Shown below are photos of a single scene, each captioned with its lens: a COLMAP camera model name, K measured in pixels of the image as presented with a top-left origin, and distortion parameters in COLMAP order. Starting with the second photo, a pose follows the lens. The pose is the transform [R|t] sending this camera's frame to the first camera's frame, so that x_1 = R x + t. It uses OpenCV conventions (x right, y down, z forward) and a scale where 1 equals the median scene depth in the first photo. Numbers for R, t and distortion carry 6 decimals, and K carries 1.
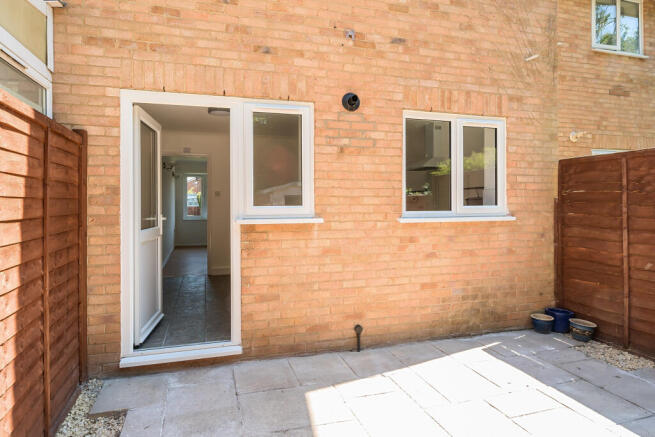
lens RADIAL K [[366.5, 0, 313.0], [0, 366.5, 205.4], [0, 0, 1]] dist [-0.003458, -0.001492]
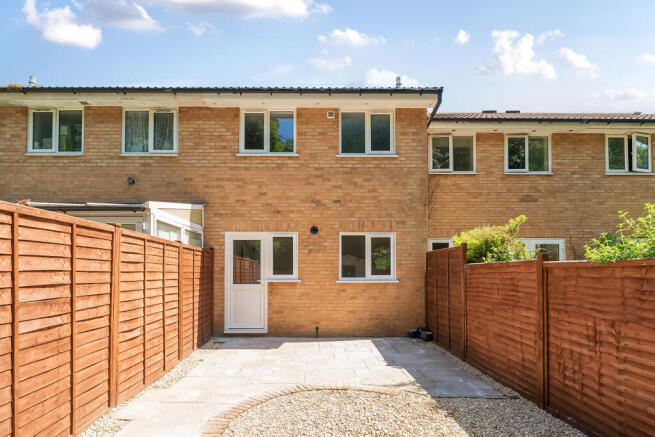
lens RADIAL K [[366.5, 0, 311.0], [0, 366.5, 265.7], [0, 0, 1]] dist [-0.003458, -0.001492]
pose [[0.956472, 0.000995, -0.291823, 0.732469], [-0.005104, 0.999898, -0.013320, -0.024618], [0.291780, 0.014230, 0.956380, -1.178086]]
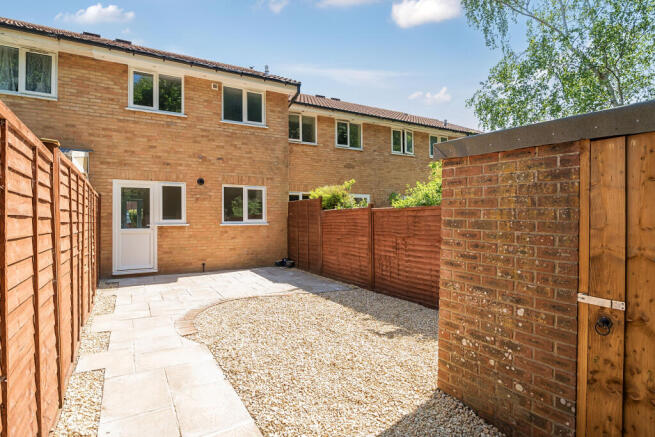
lens RADIAL K [[366.5, 0, 324.5], [0, 366.5, 215.7], [0, 0, 1]] dist [-0.003458, -0.001492]
pose [[0.974501, -0.000470, 0.224382, 0.376558], [0.003460, 0.999910, -0.012933, 0.011041], [-0.224355, 0.013380, 0.974416, -1.809740]]
